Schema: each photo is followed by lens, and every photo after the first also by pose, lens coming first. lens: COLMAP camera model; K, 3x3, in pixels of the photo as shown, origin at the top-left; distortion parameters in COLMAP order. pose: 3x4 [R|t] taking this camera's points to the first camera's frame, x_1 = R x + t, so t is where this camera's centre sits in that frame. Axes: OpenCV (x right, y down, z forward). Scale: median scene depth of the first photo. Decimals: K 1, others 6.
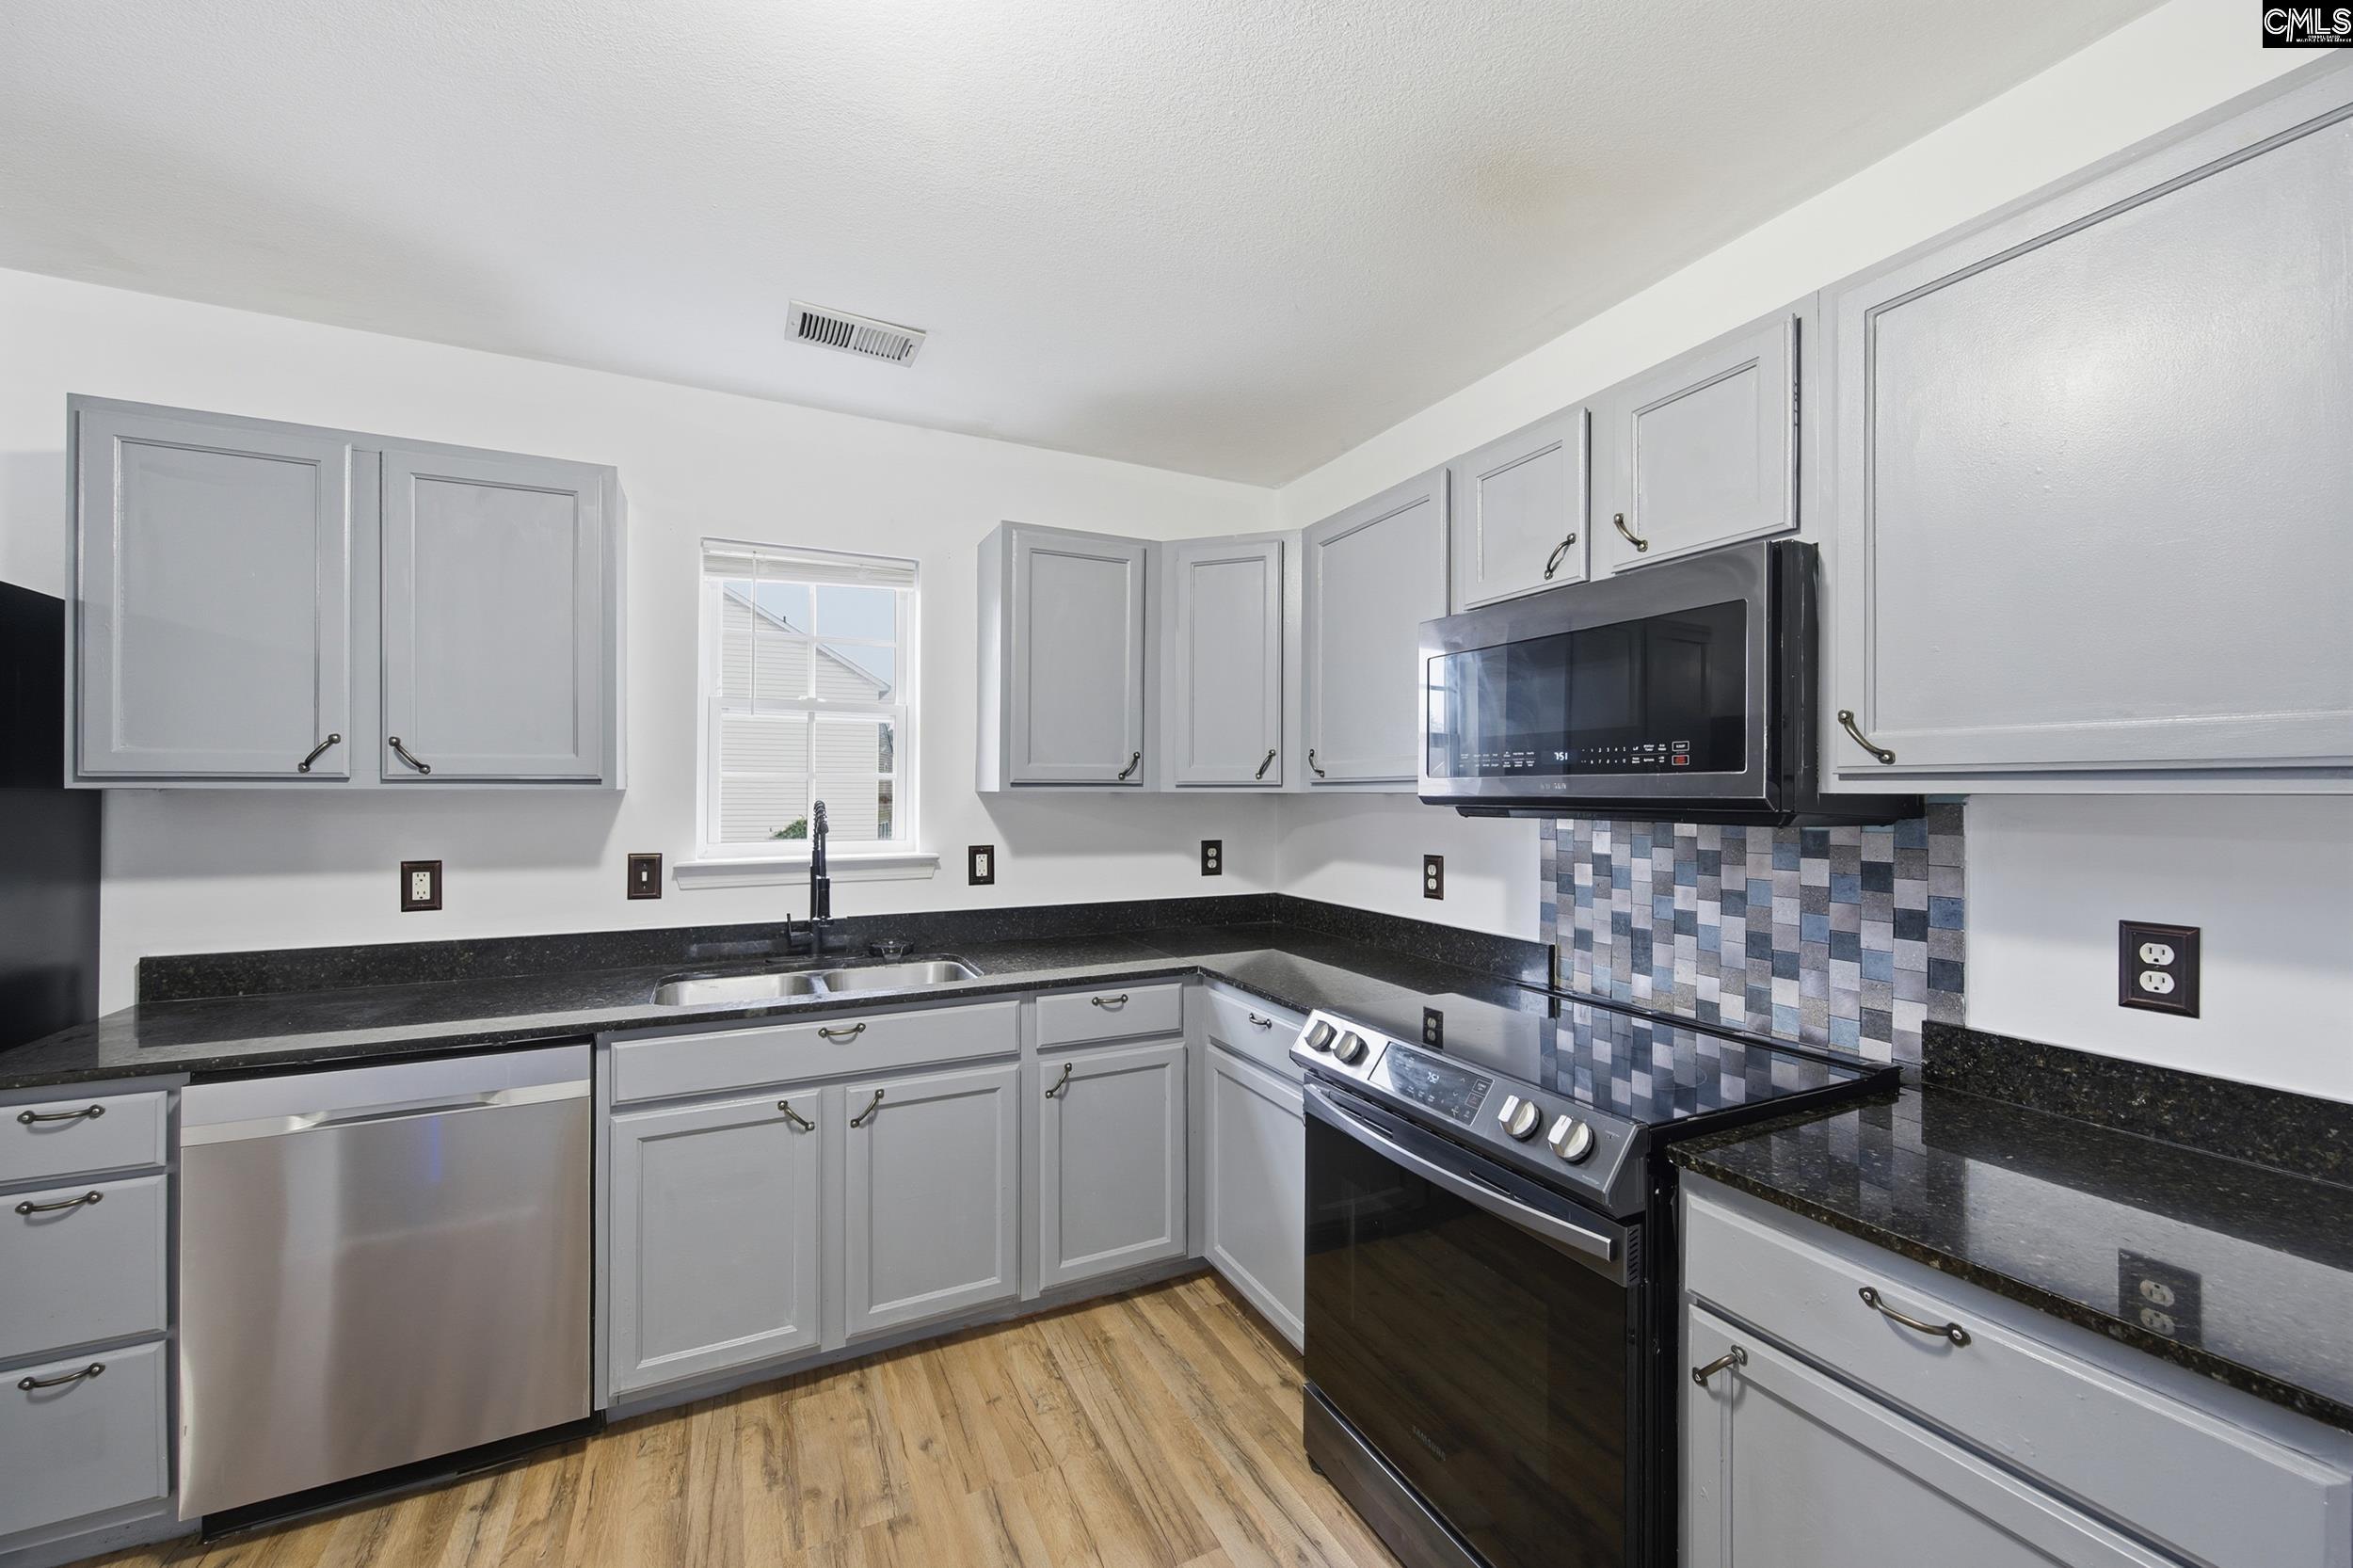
lens RADIAL K [[915.6, 0, 1183.5], [0, 915.6, 794.6], [0, 0, 1]] dist [-0.001177, 0.000280]
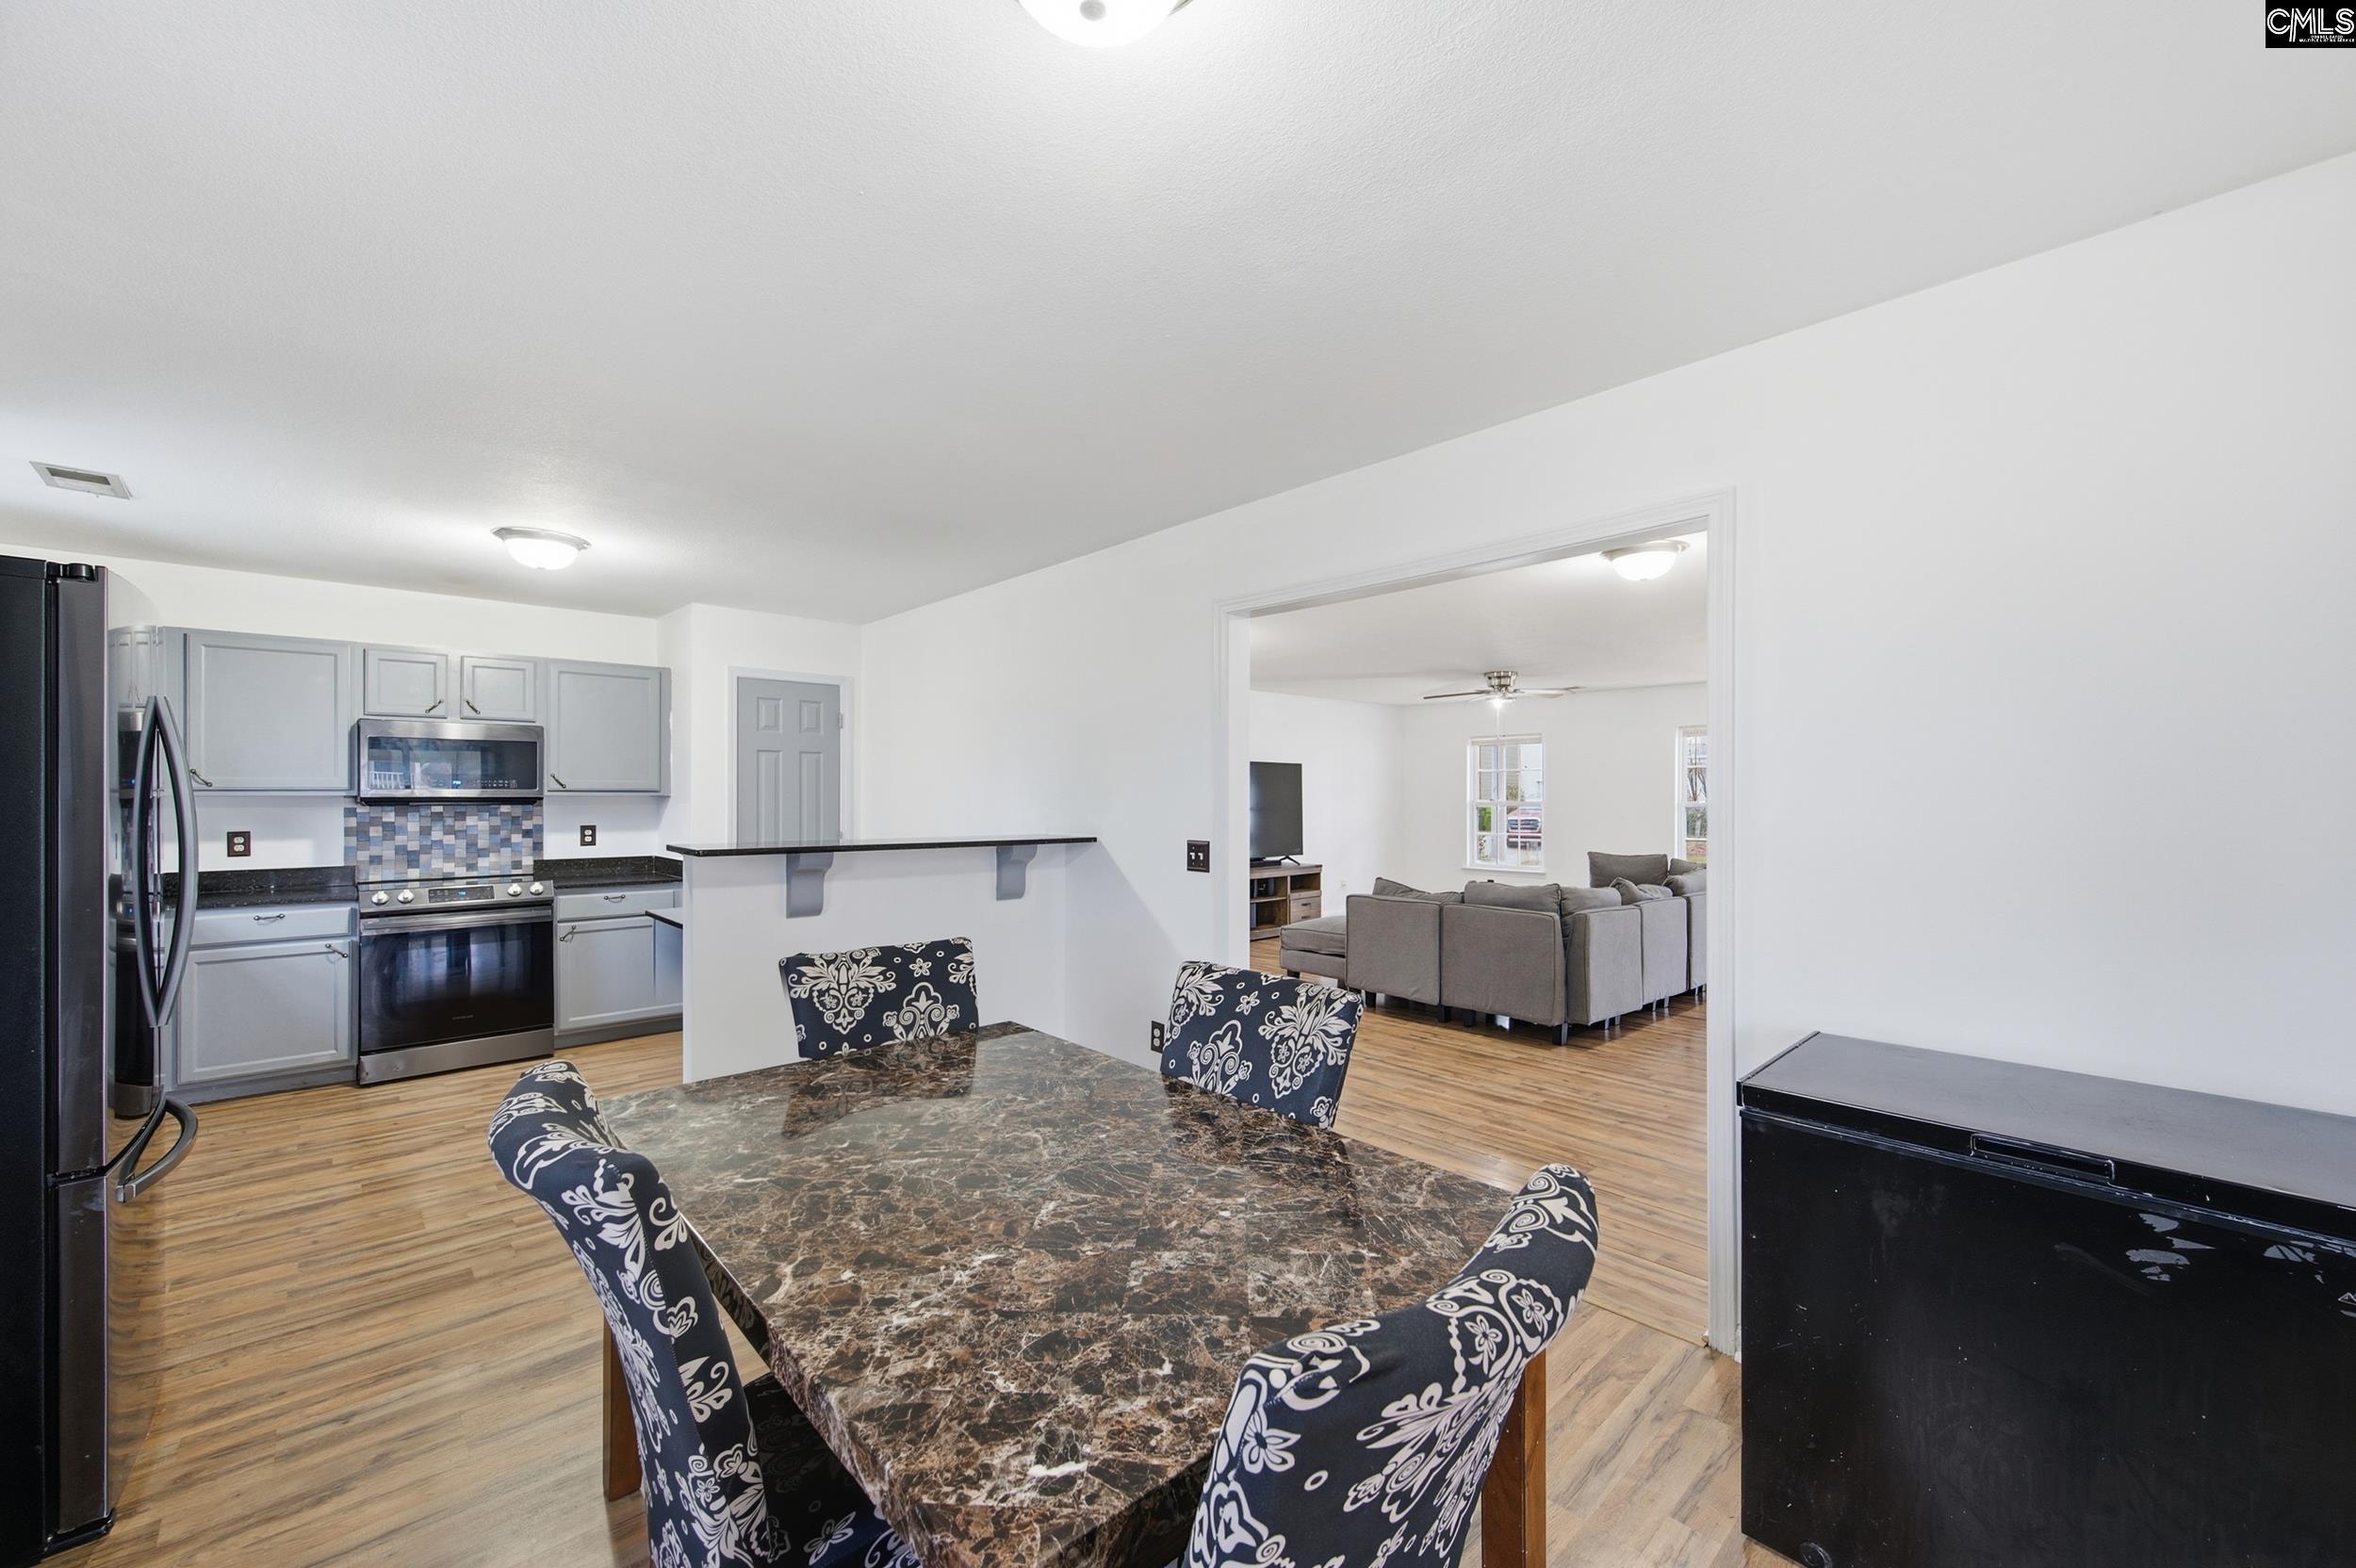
lens RADIAL K [[927.4, 0, 1182.7], [0, 927.4, 791.7], [0, 0, 1]] dist [-0.000666, 0.000118]
pose [[-0.287577, 0.000986, 0.957757, -2.619047], [0.000947, 0.999999, -0.000745, -0.007567], [-0.957757, 0.000693, -0.287577, -0.285432]]
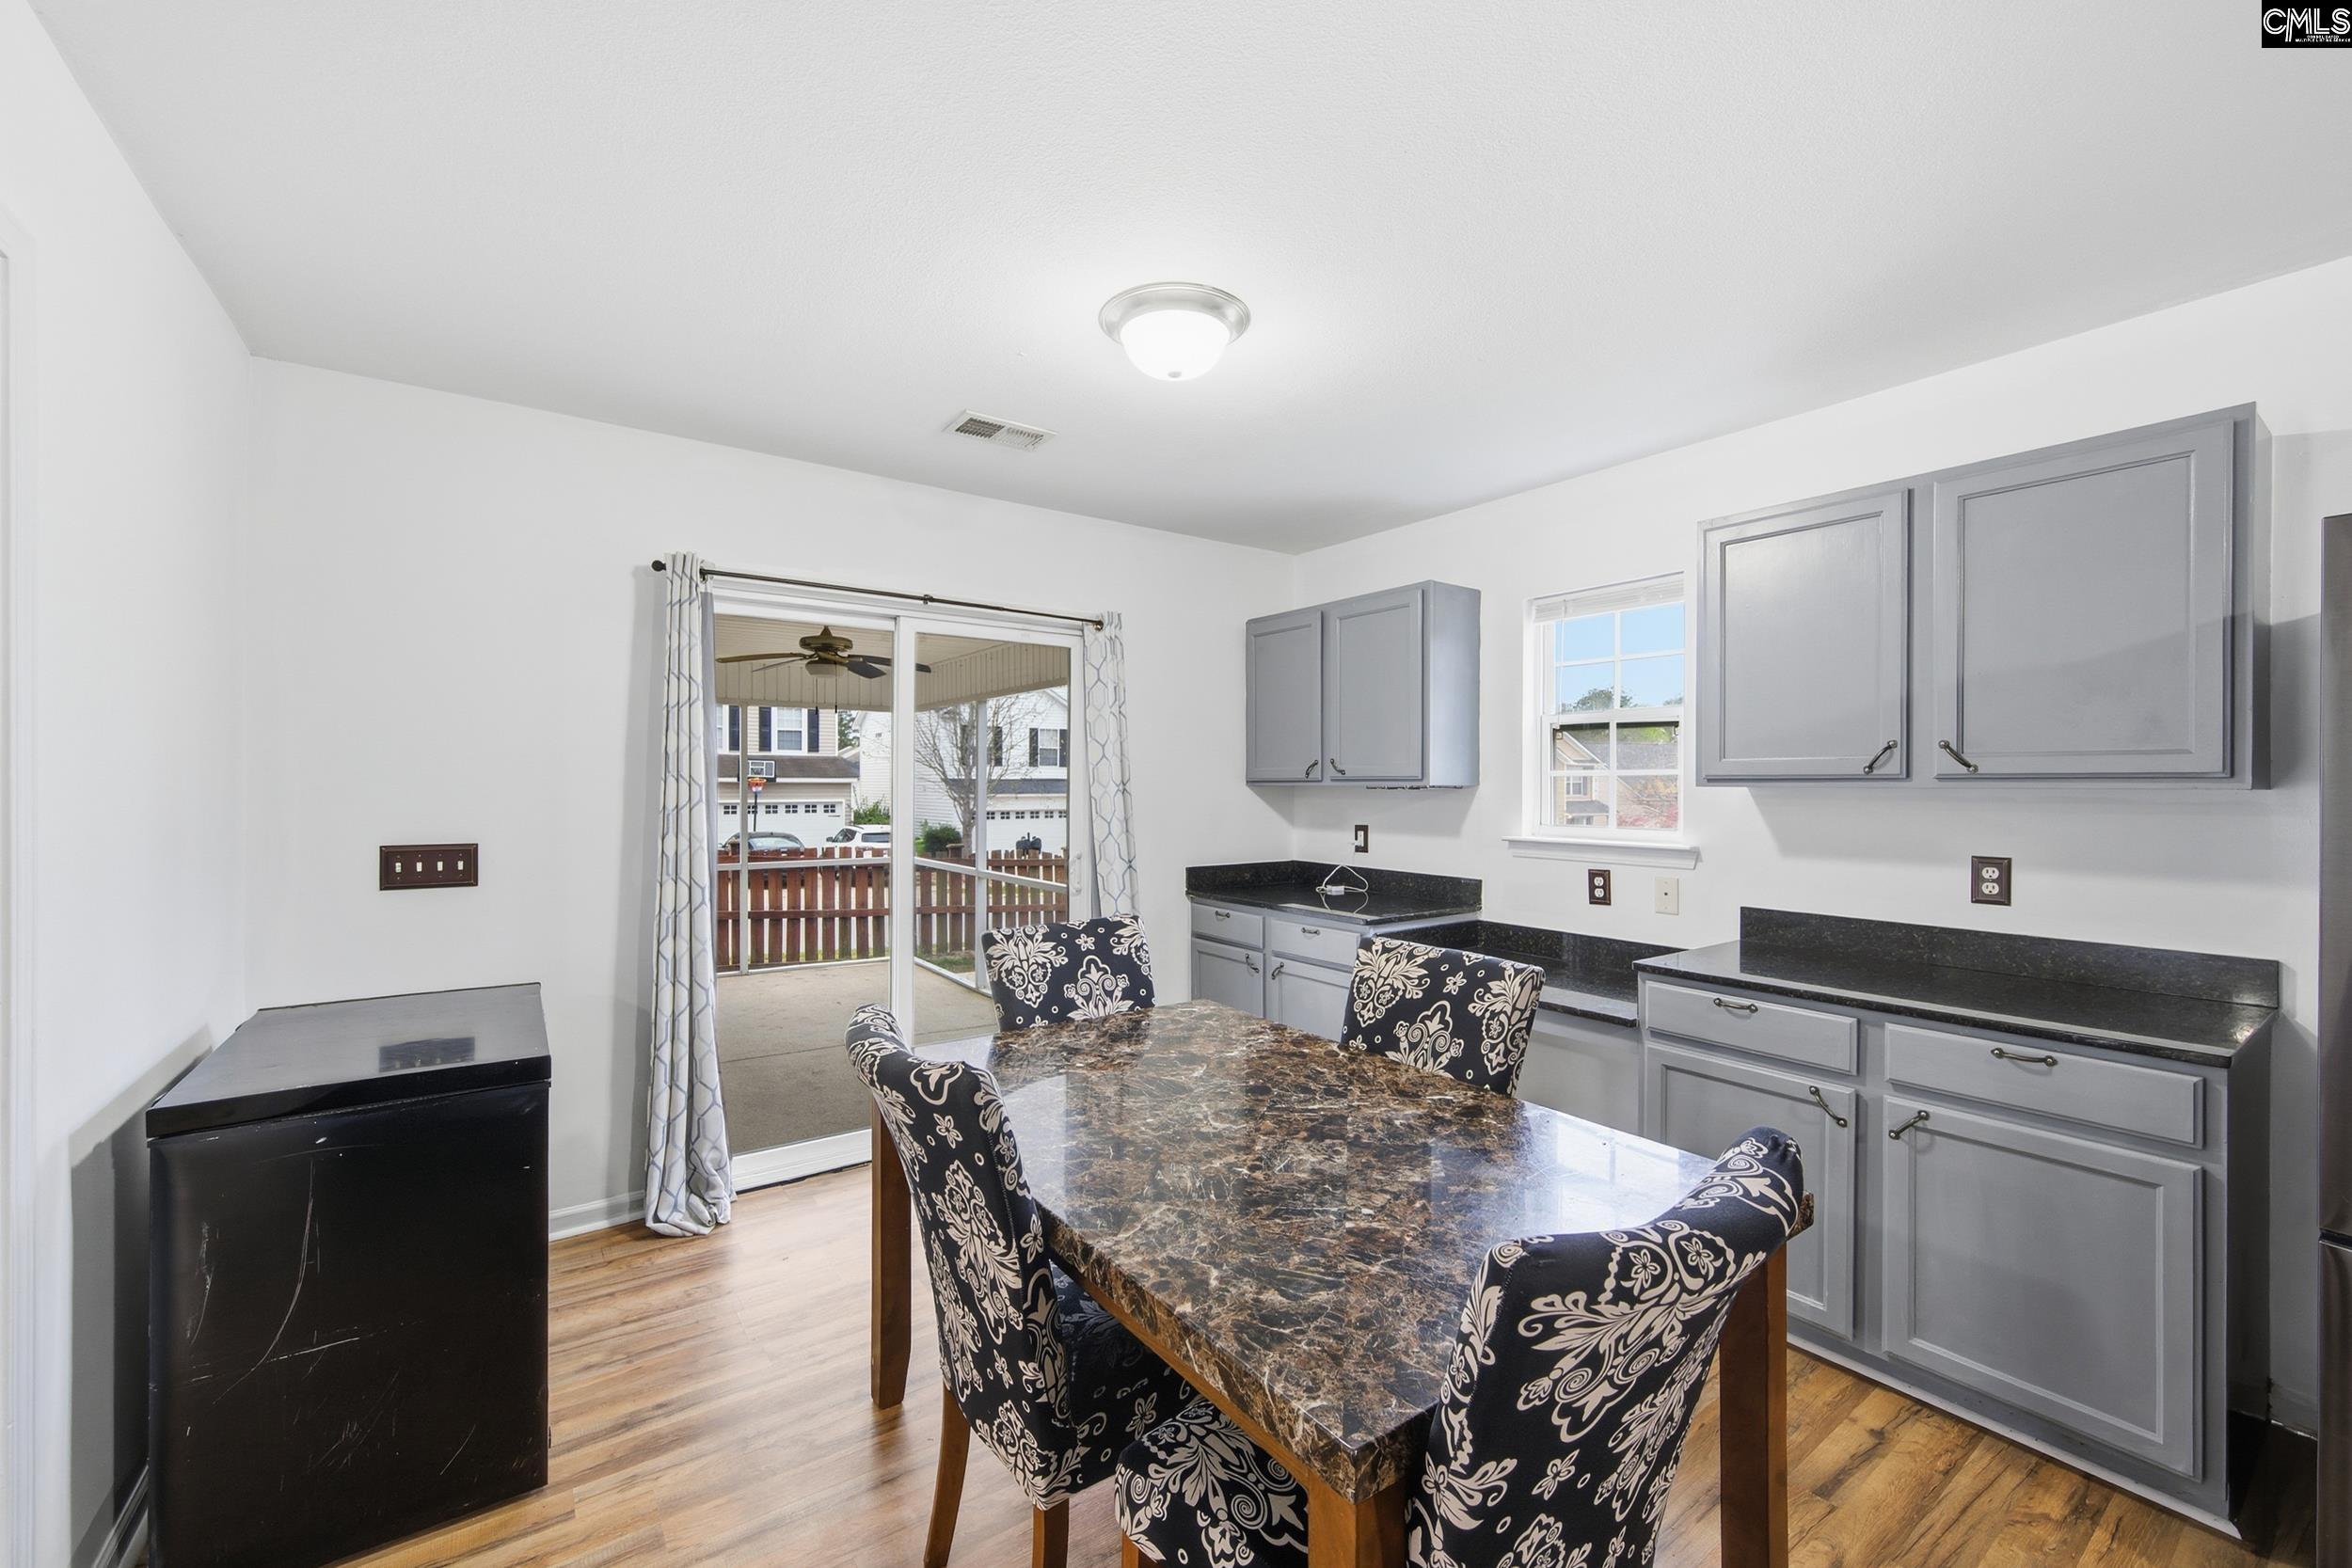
lens RADIAL K [[939.8, 0, 1176.0], [0, 939.8, 784.0], [0, 0, 1]] dist [-0.002278, -0.000610]
pose [[0.160466, -0.001119, -0.987041, -0.868191], [-0.005251, 0.999984, -0.001987, -0.004064], [0.987027, 0.005502, 0.160458, -0.586371]]
